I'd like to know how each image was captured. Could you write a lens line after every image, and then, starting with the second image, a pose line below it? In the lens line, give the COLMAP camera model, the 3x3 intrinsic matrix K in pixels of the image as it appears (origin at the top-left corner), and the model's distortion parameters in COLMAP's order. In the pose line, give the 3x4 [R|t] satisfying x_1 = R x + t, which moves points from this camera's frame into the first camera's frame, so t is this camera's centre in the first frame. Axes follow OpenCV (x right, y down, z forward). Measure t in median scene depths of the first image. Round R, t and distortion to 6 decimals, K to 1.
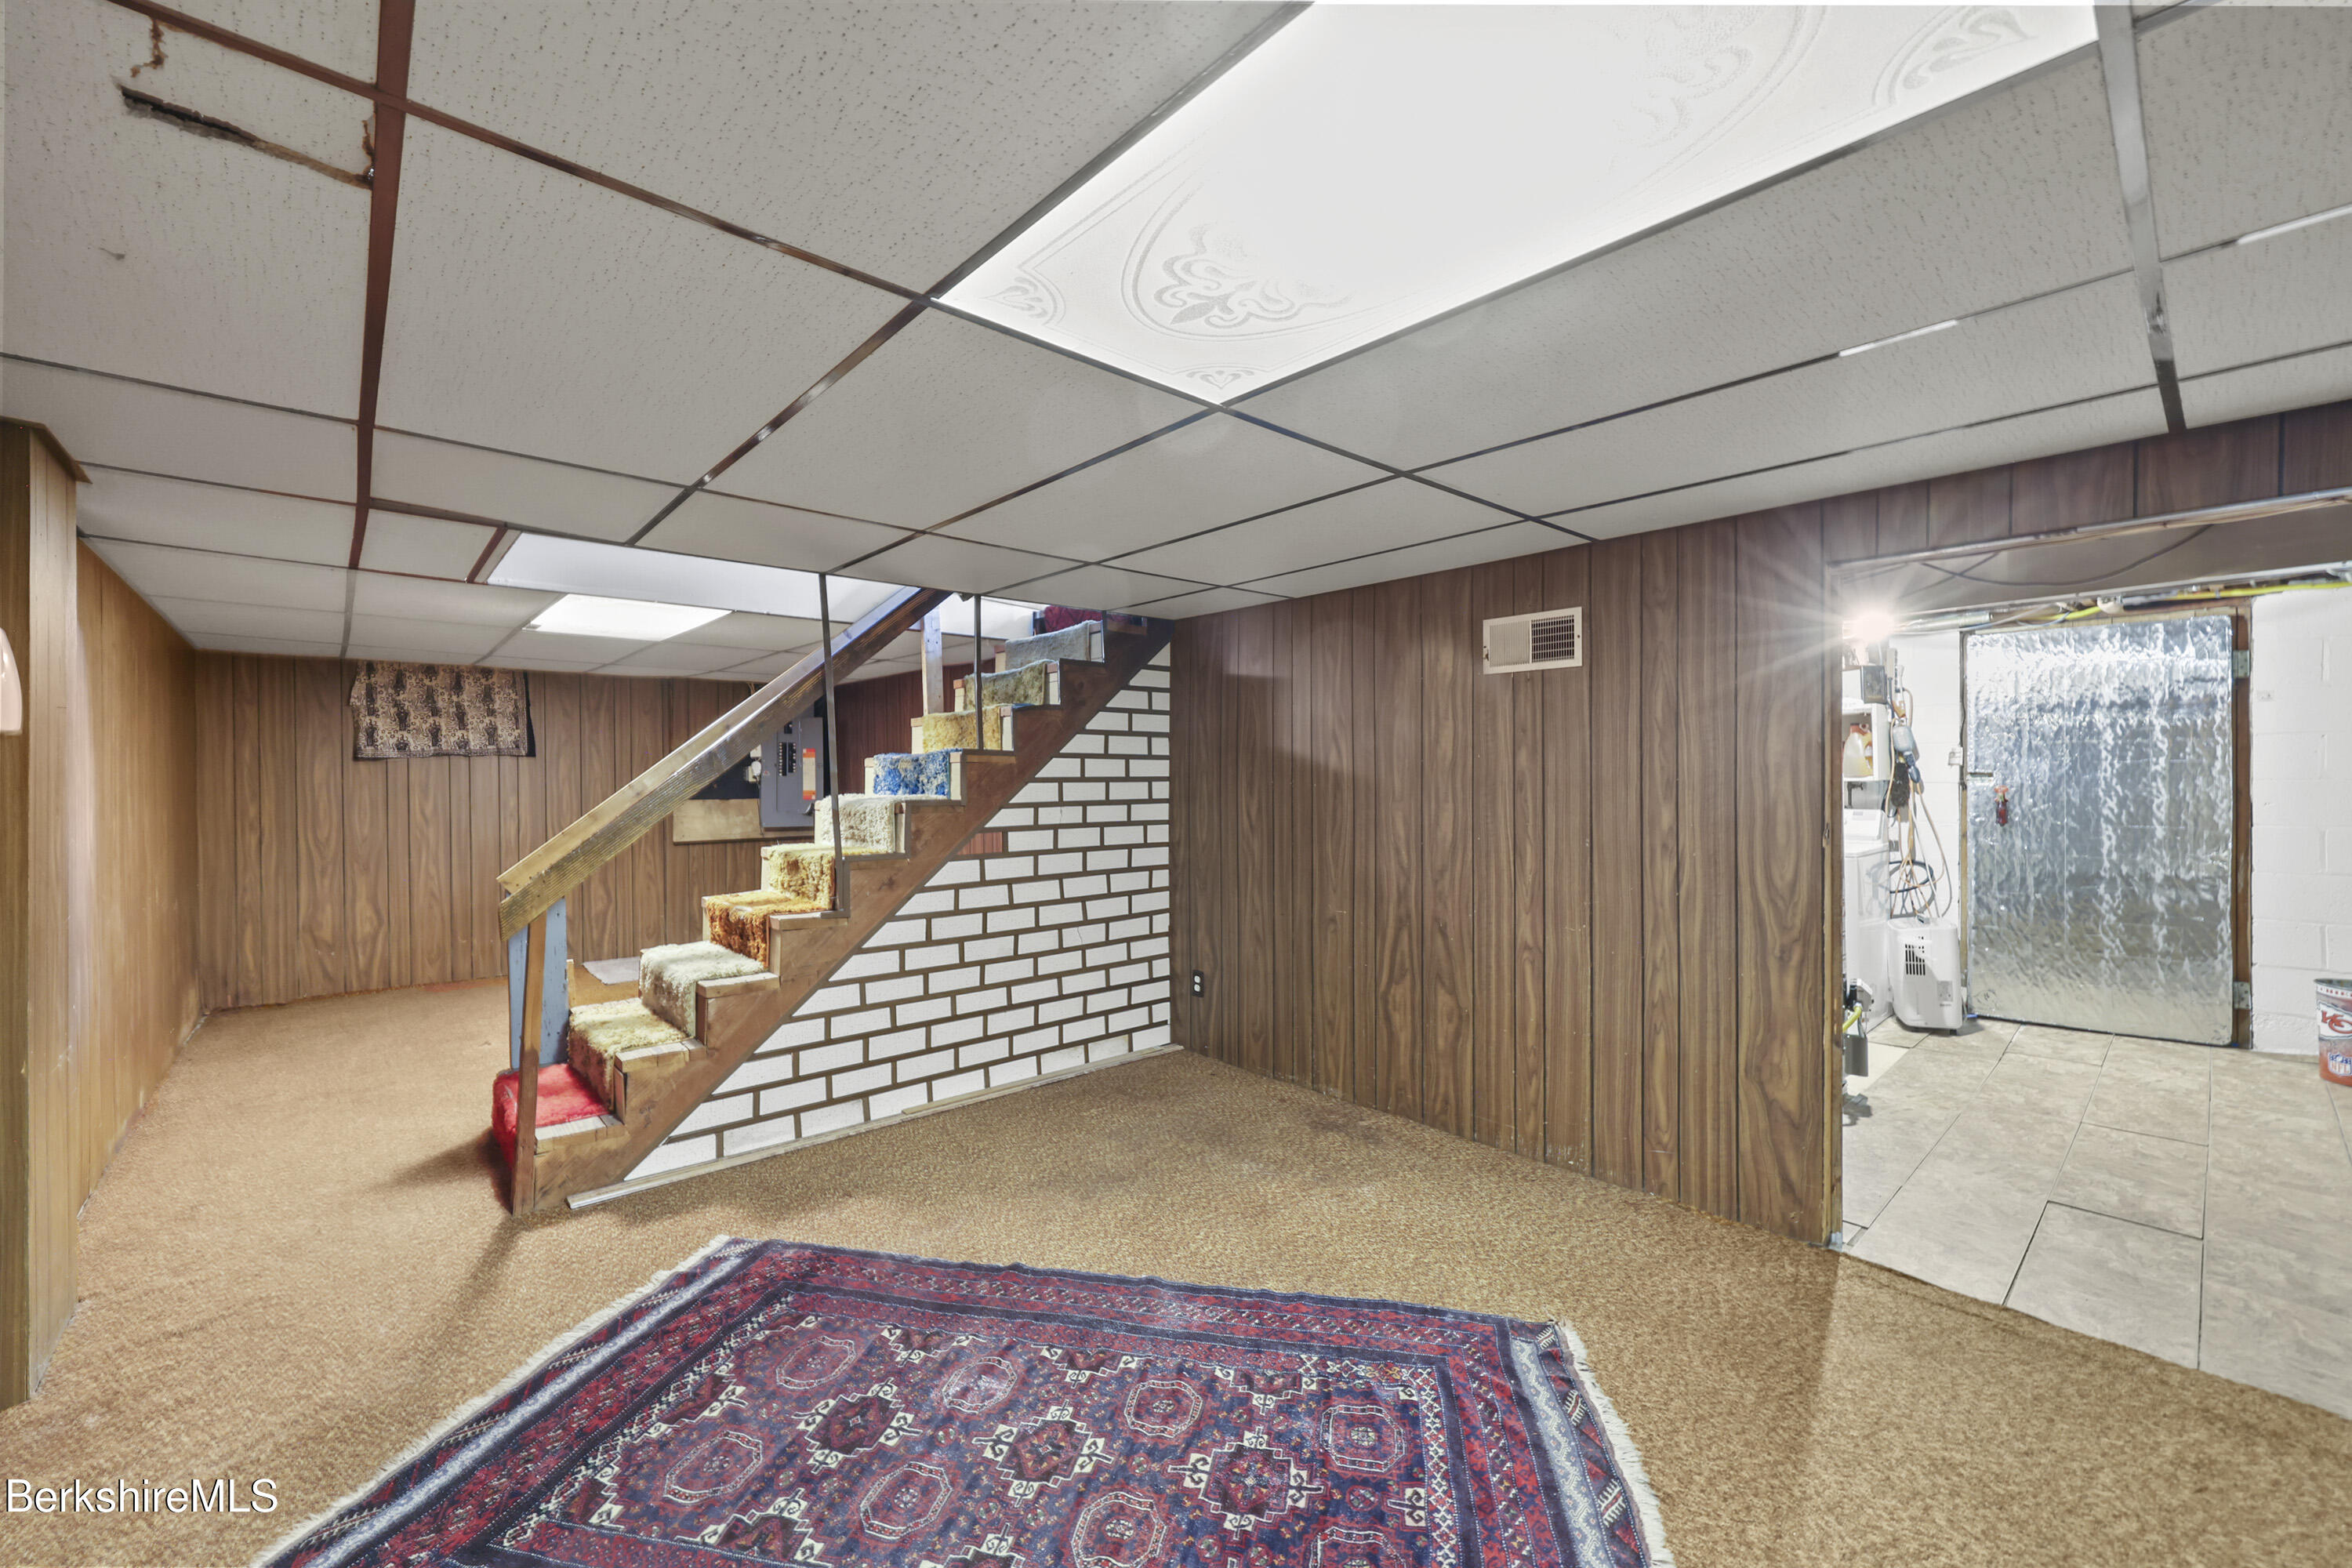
lens RADIAL K [[948.8, 0, 1176.0], [0, 948.8, 784.0], [0, 0, 1]] dist [0.001318, 0.000474]
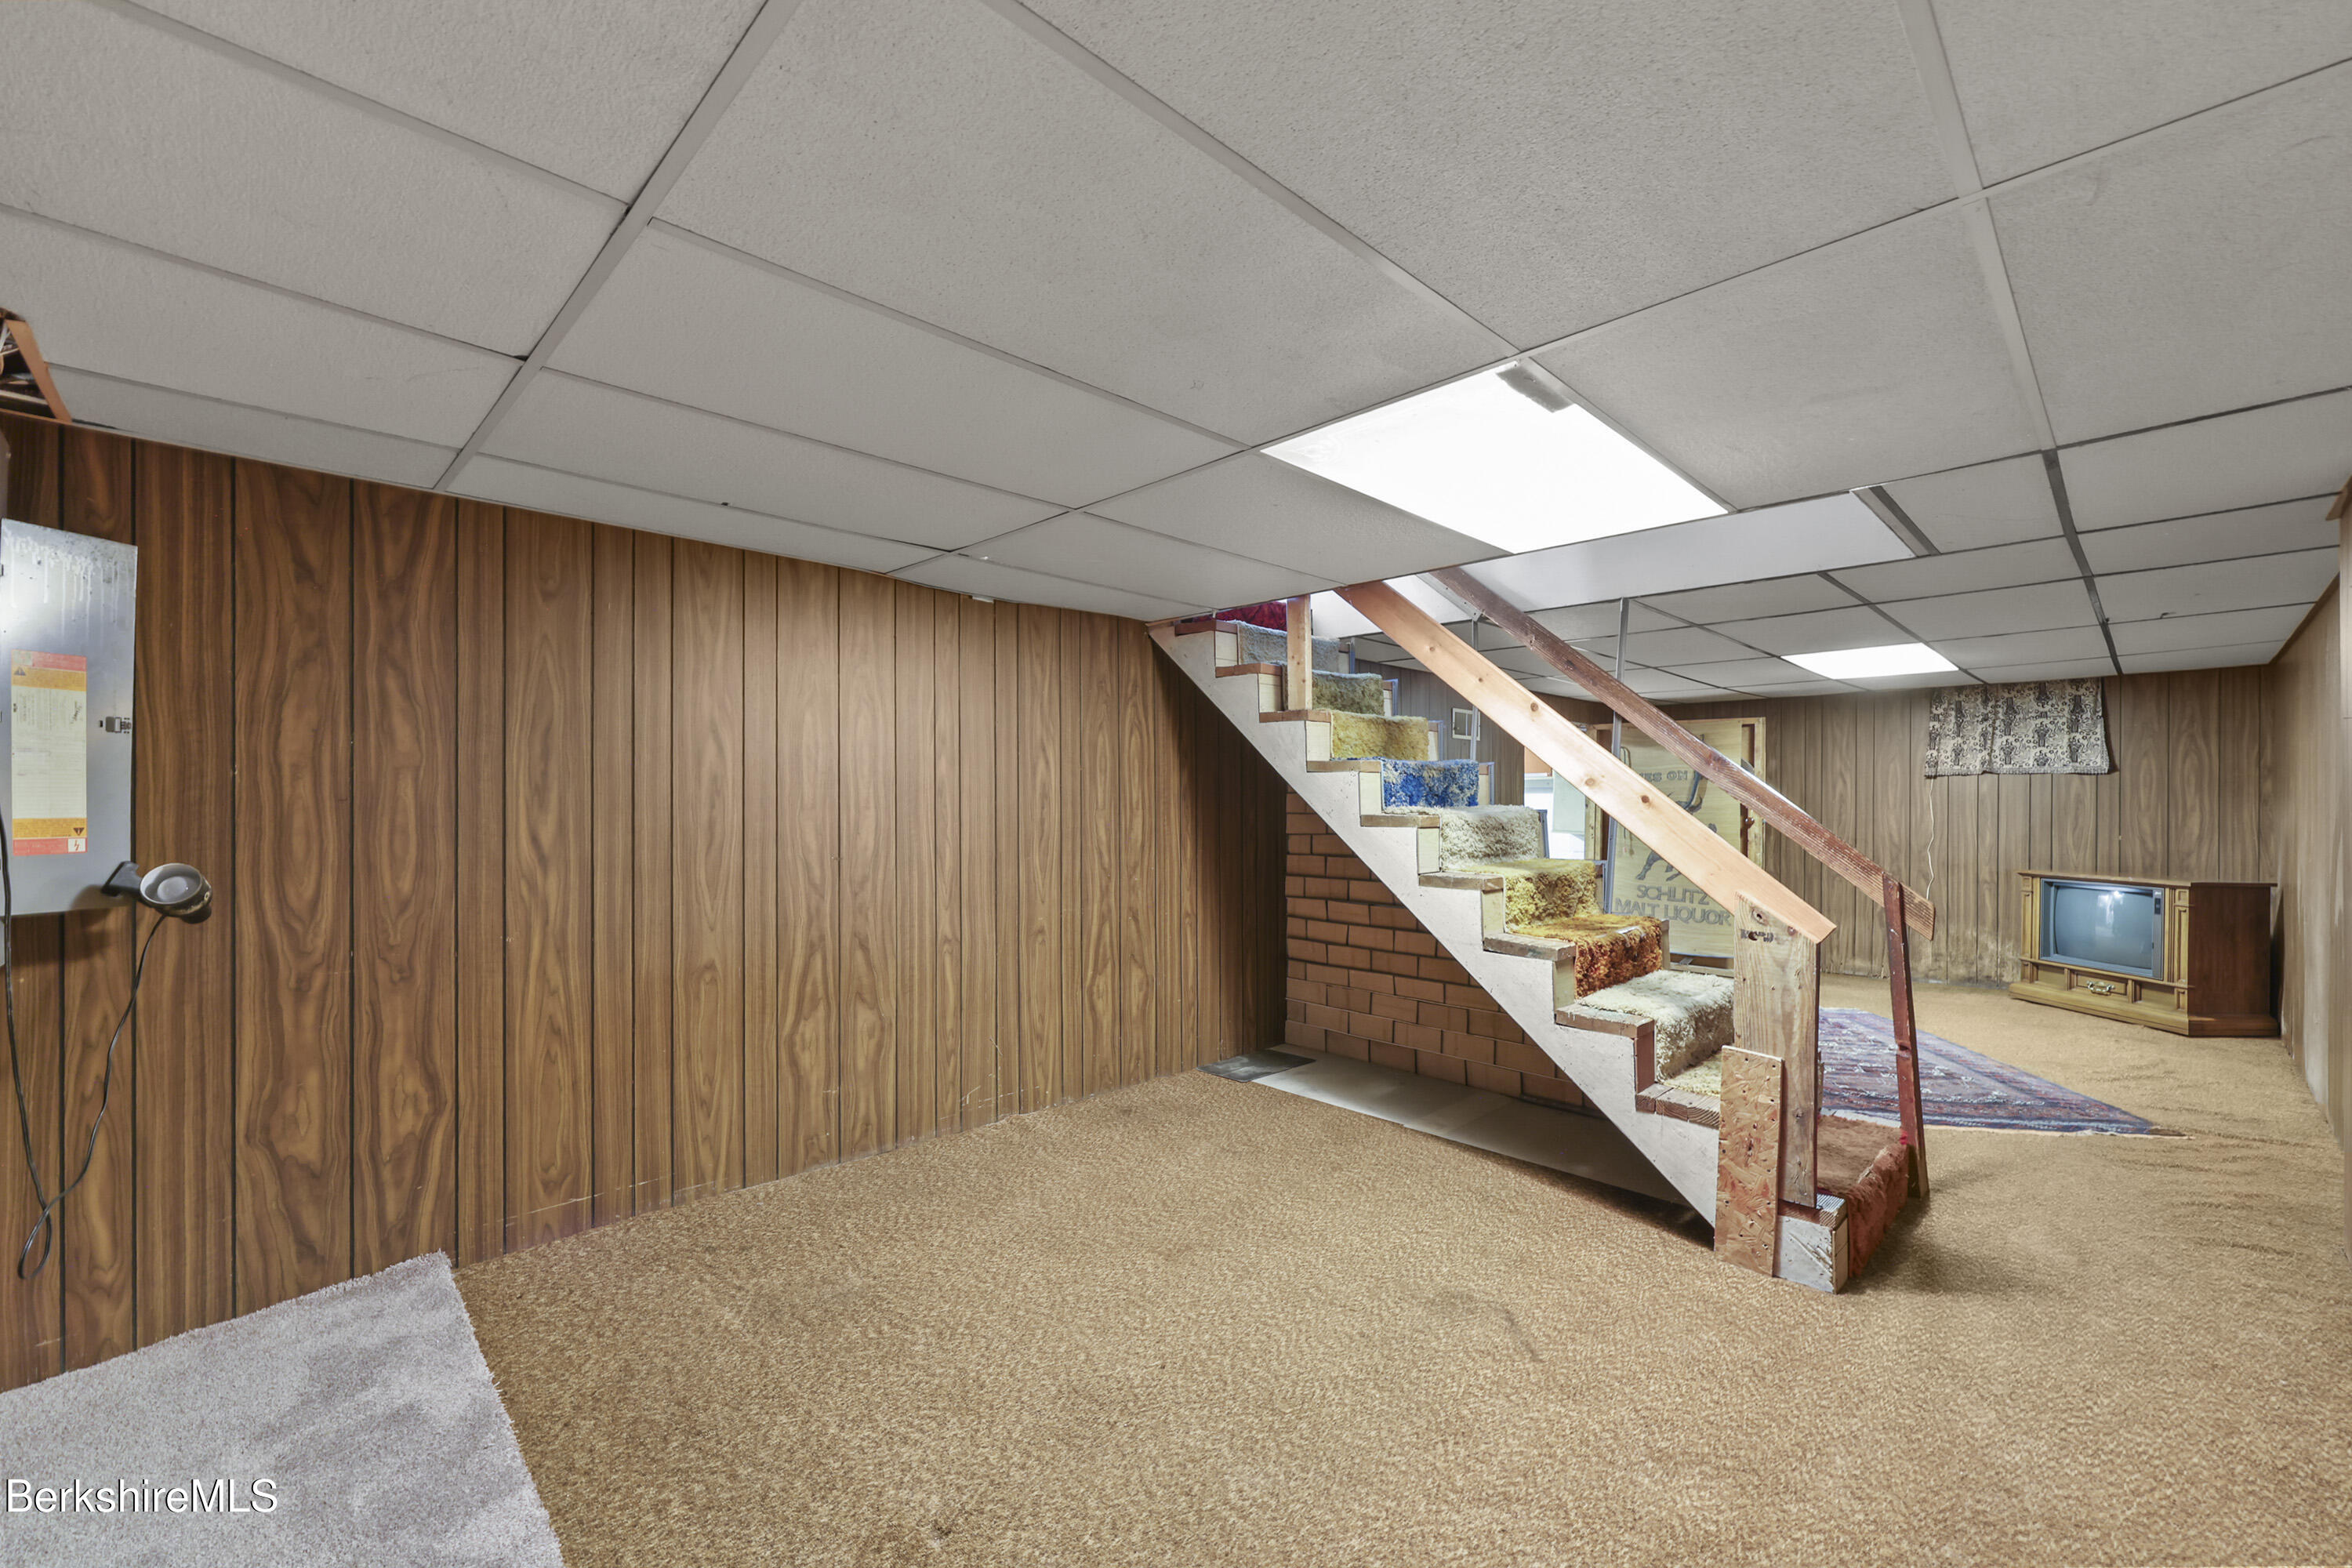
lens RADIAL K [[897.6, 0, 1176.0], [0, 897.6, 784.0], [0, 0, 1]] dist [0.000468, 0.000073]
pose [[0.016653, 0.006141, 0.999842, -0.589467], [-0.001938, 0.999979, -0.006110, -0.001071], [-0.999859, -0.001836, 0.016664, 0.648788]]
